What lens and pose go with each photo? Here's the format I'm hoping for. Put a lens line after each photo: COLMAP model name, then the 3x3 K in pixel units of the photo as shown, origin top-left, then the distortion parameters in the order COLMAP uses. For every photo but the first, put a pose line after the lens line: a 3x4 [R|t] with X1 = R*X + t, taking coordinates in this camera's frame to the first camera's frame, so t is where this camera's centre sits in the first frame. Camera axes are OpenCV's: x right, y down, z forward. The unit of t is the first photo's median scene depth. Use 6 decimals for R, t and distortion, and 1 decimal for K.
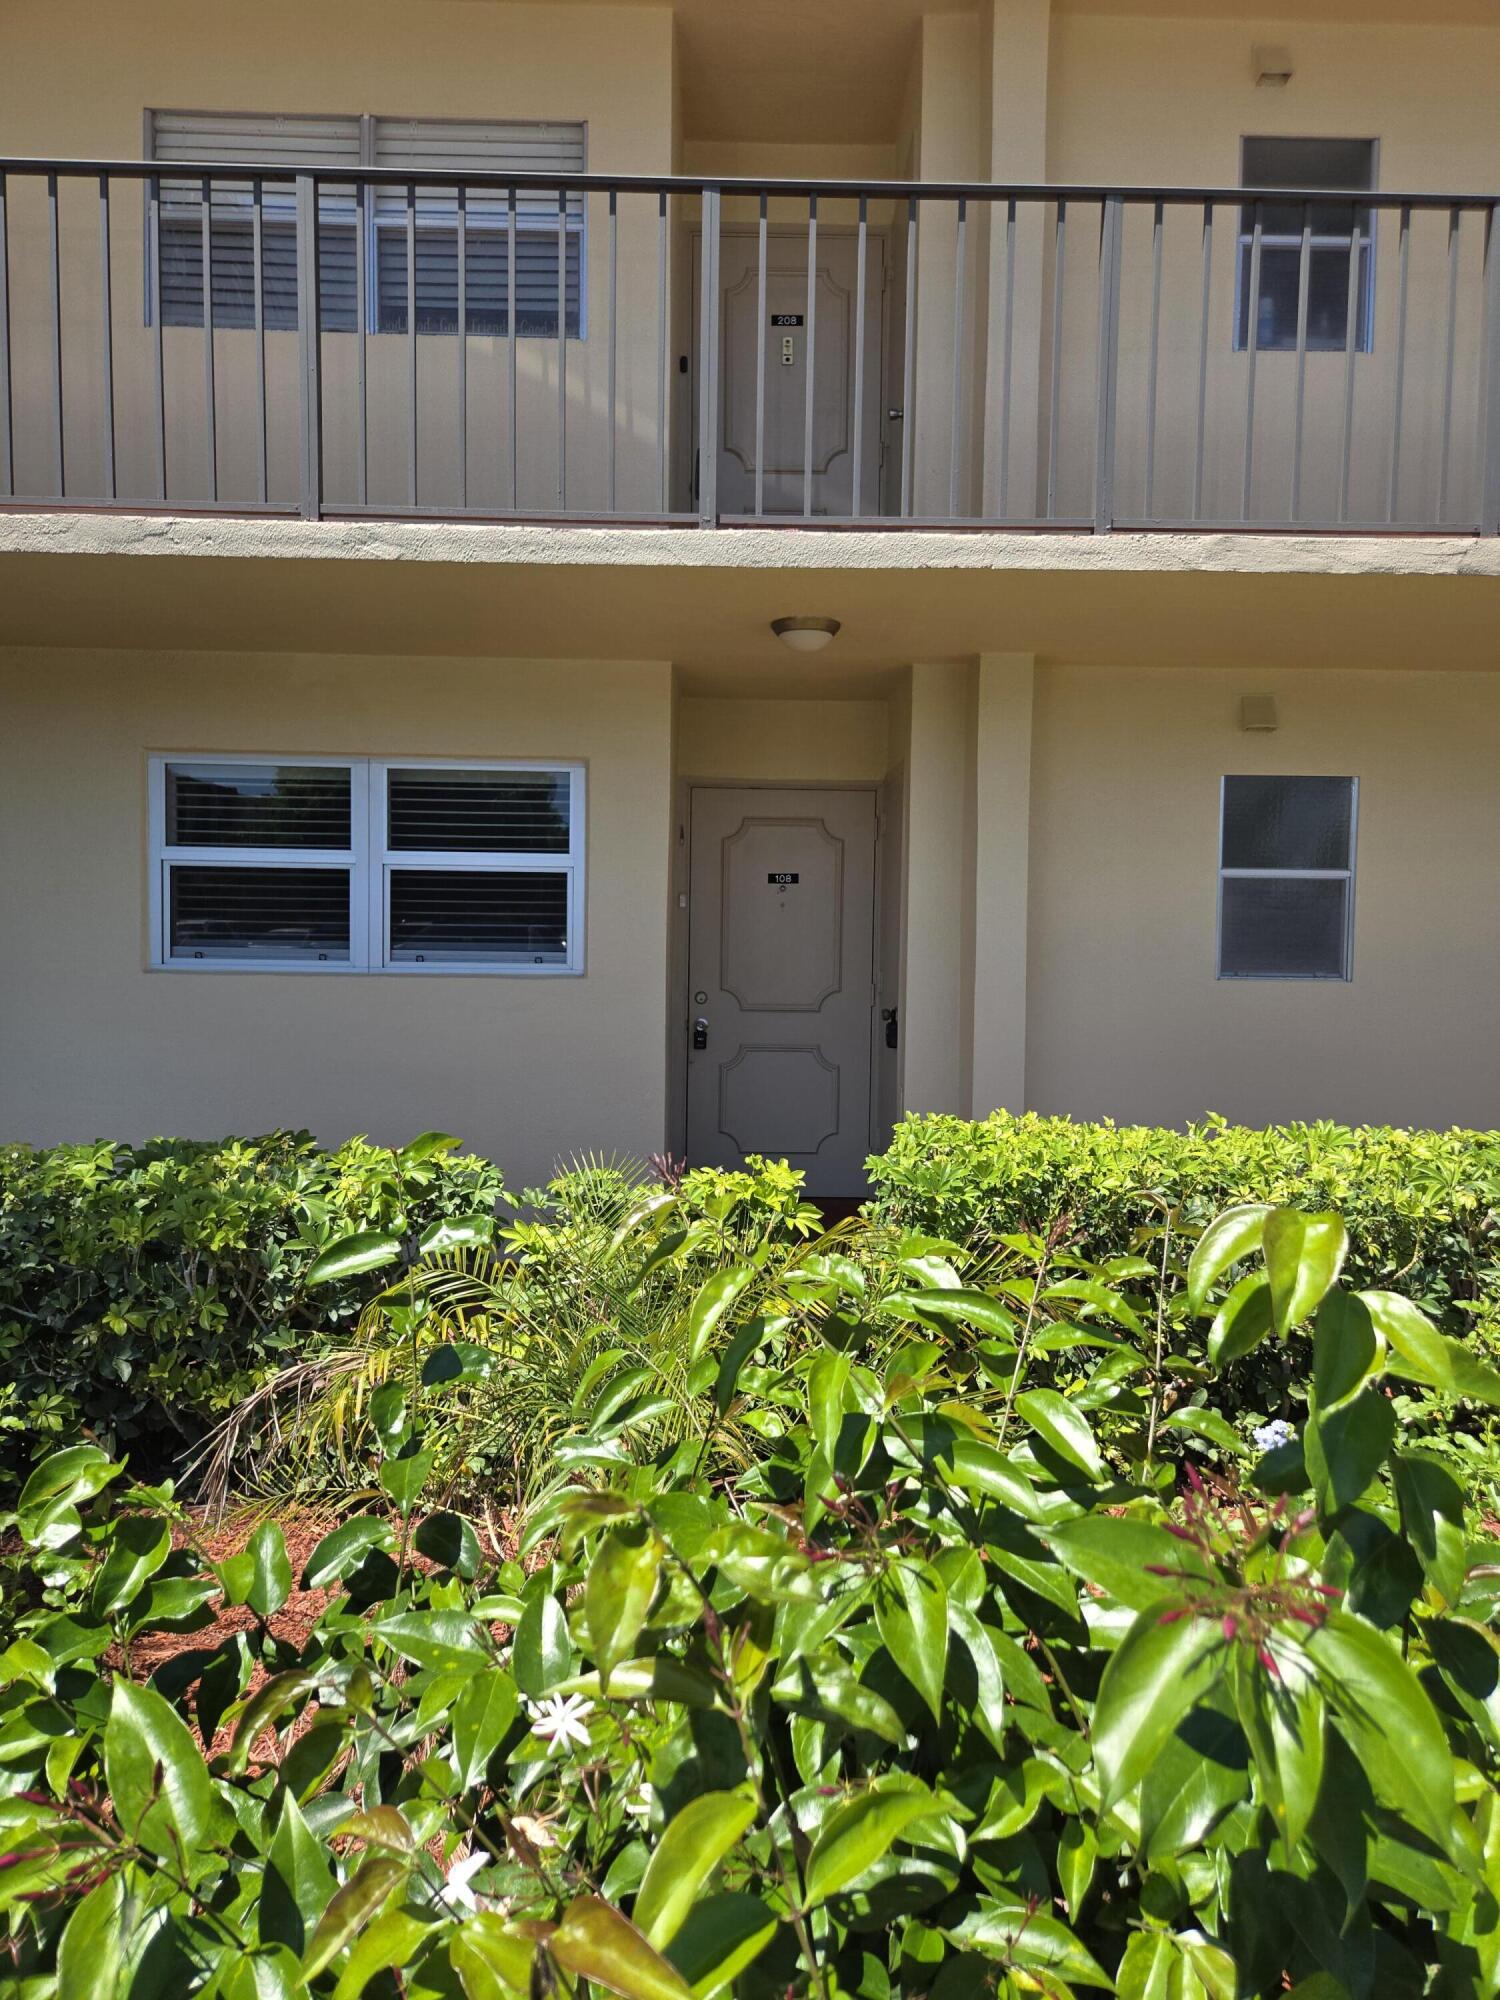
lens RADIAL K [[1342.3, 0, 753.0], [0, 1342.3, 977.4], [0, 0, 1]] dist [0.066150, -0.056390]
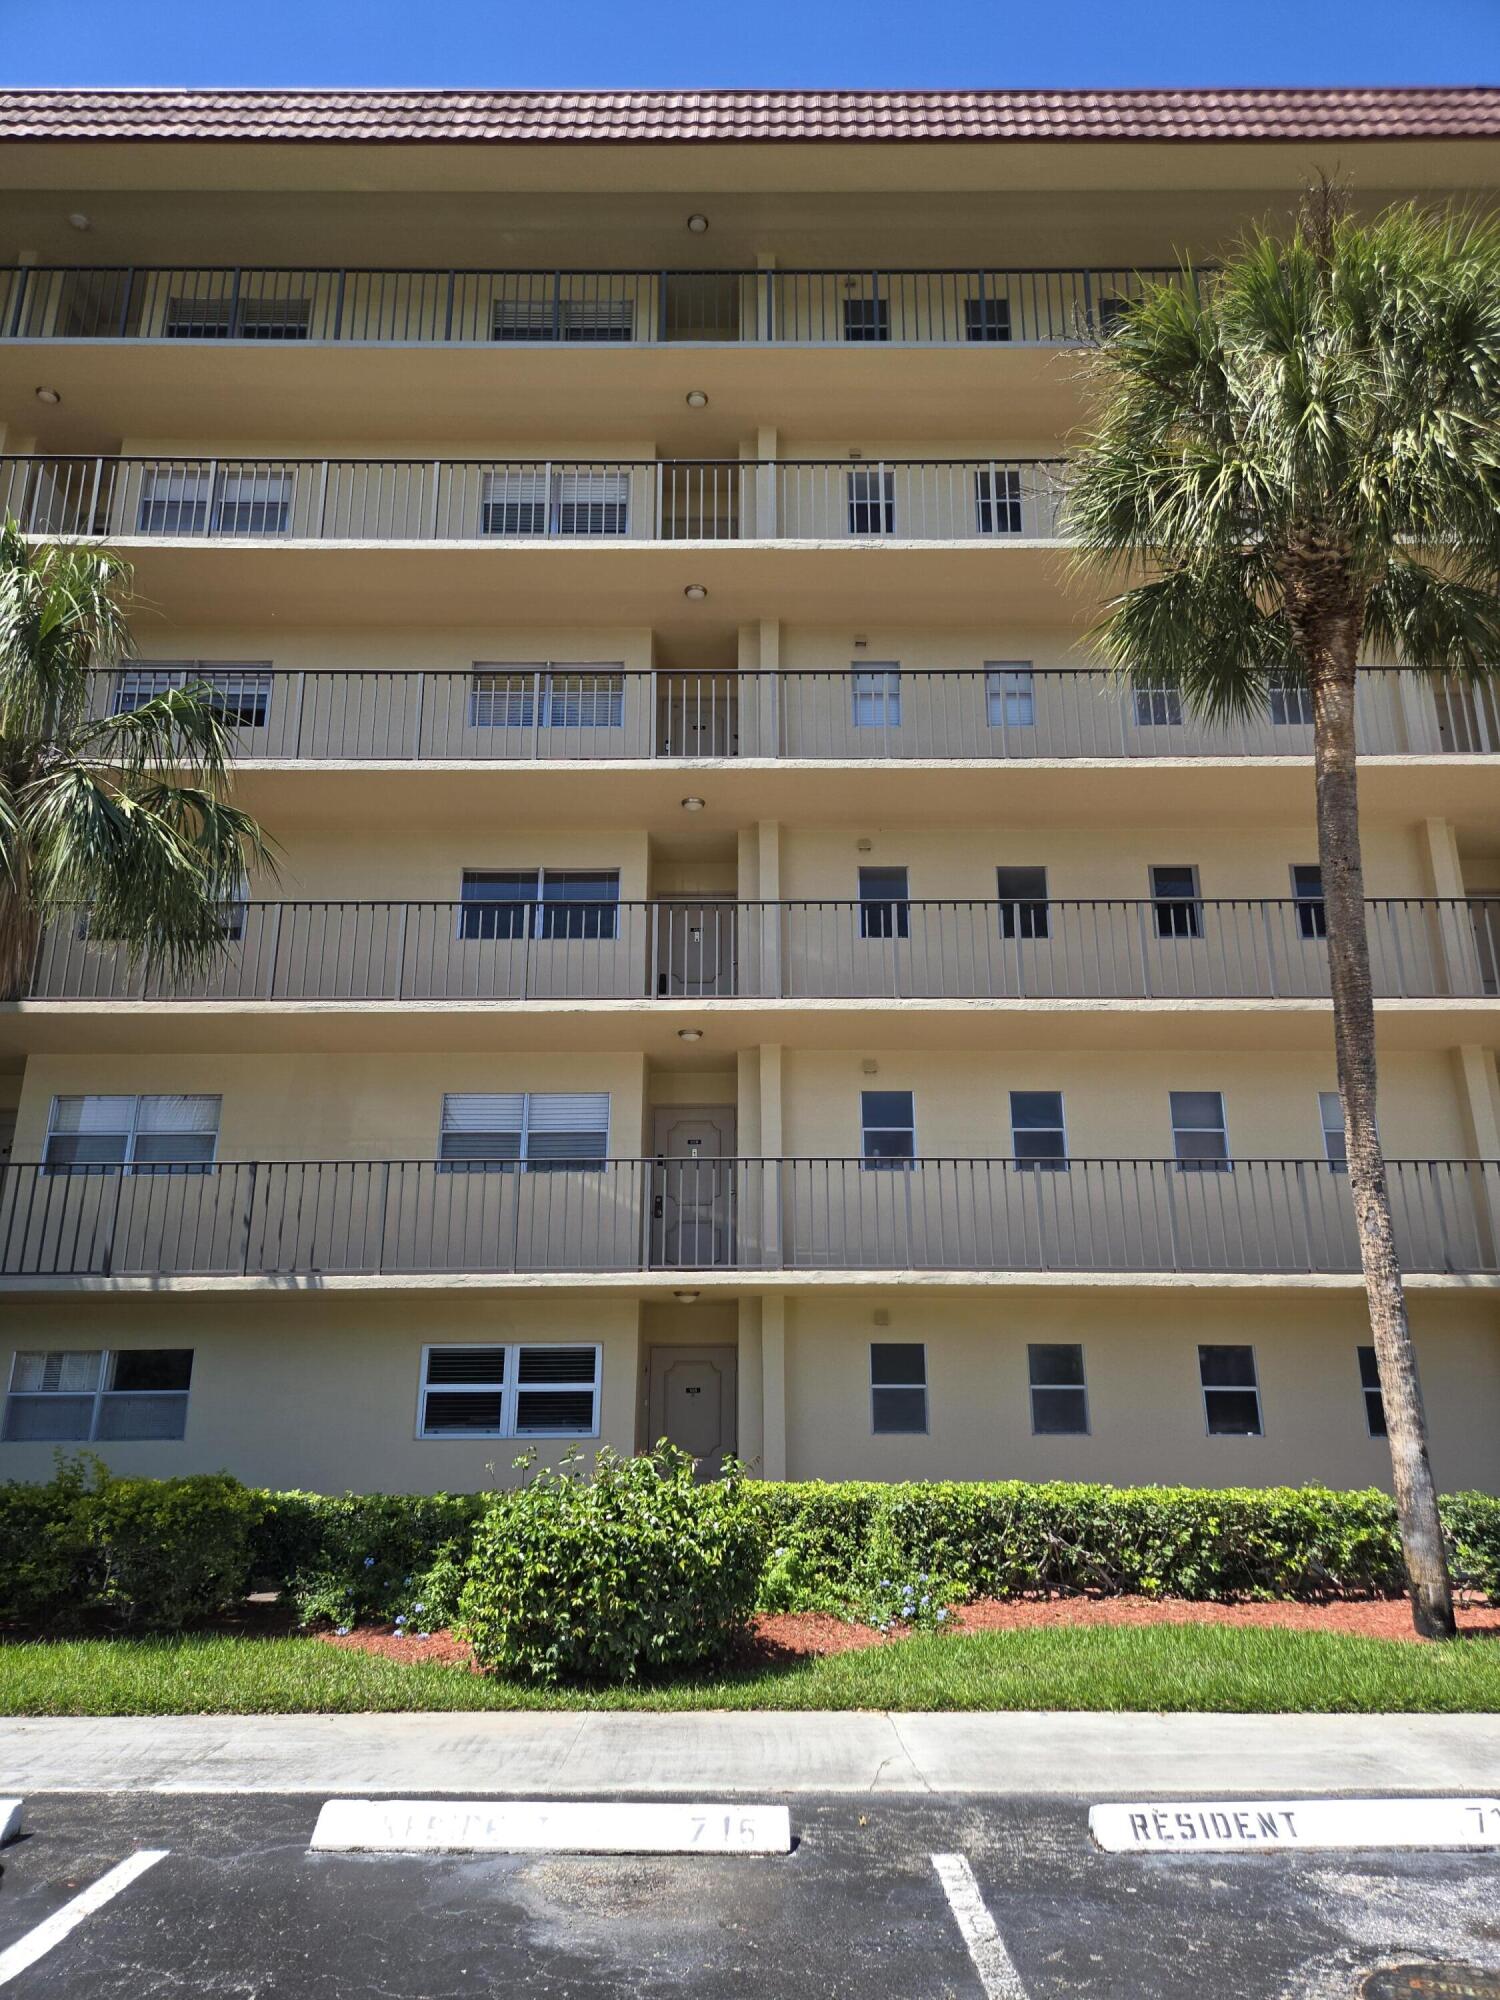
lens RADIAL K [[1342.3, 0, 753.0], [0, 1342.3, 977.4], [0, 0, 1]] dist [0.066150, -0.056390]
pose [[0.999626, -0.022071, -0.016144, 0.194288], [0.015108, 0.937863, -0.346676, 0.066359], [0.022793, 0.346302, 0.937846, -1.460857]]
